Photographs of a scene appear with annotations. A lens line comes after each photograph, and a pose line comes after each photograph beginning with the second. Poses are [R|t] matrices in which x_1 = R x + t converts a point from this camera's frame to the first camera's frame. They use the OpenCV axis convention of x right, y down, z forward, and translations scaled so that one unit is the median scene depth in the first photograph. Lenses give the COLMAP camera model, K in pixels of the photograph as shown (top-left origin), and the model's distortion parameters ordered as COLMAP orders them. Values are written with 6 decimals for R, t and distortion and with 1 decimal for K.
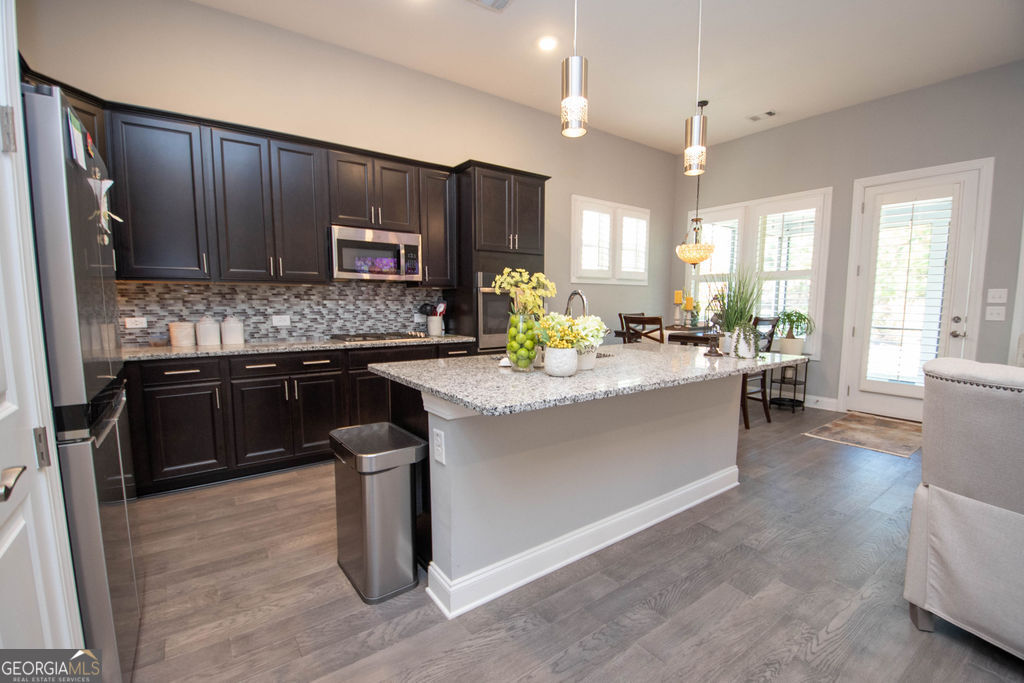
lens RADIAL K [[452.2, 0, 512.9], [0, 452.2, 355.6], [0, 0, 1]] dist [0.000688, -0.012584]
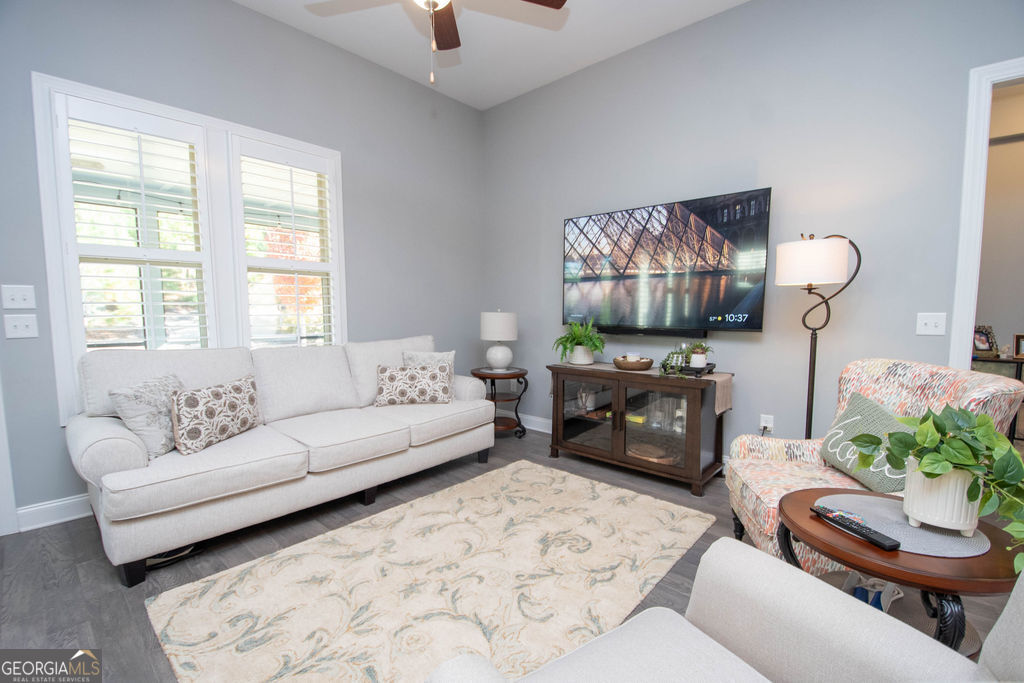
lens RADIAL K [[452.2, 0, 516.0], [0, 452.2, 356.3], [0, 0, 1]] dist [0.000688, -0.012584]
pose [[-0.210831, -0.094739, 0.972921, 0.457077], [0.111984, 0.986399, 0.120318, -0.064735], [-0.971087, 0.134318, -0.197354, 0.608174]]
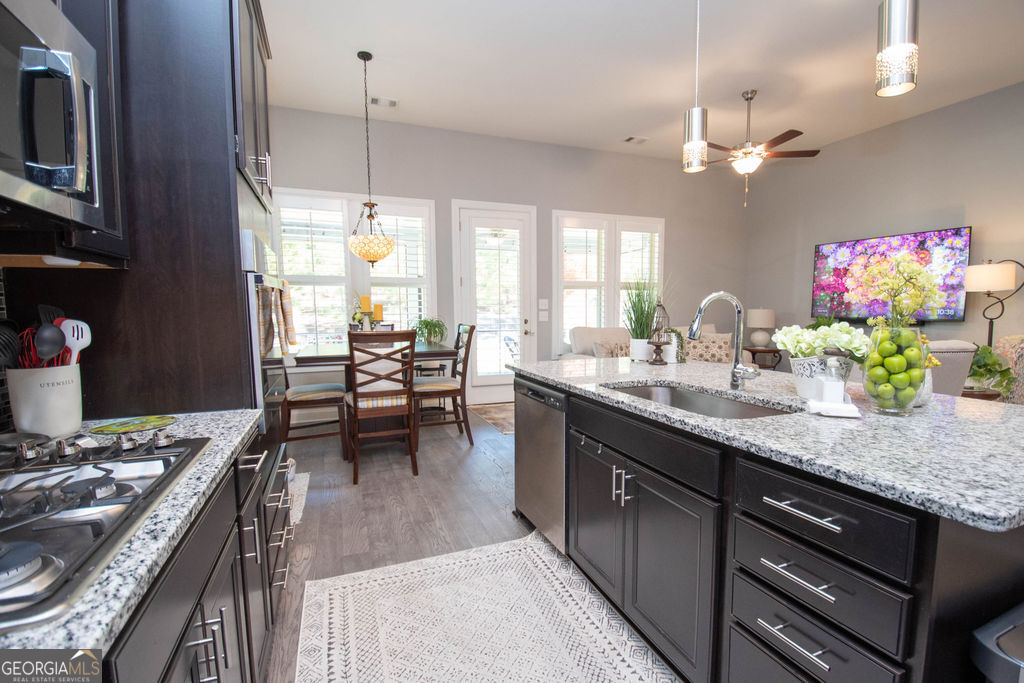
lens RADIAL K [[452.2, 0, 519.9], [0, 452.2, 348.0], [0, 0, 1]] dist [0.000688, -0.012584]
pose [[0.256554, -0.085151, 0.962772, -0.458554], [0.119993, 0.991211, 0.055691, -0.106805], [-0.959052, 0.101238, 0.264517, 0.892805]]
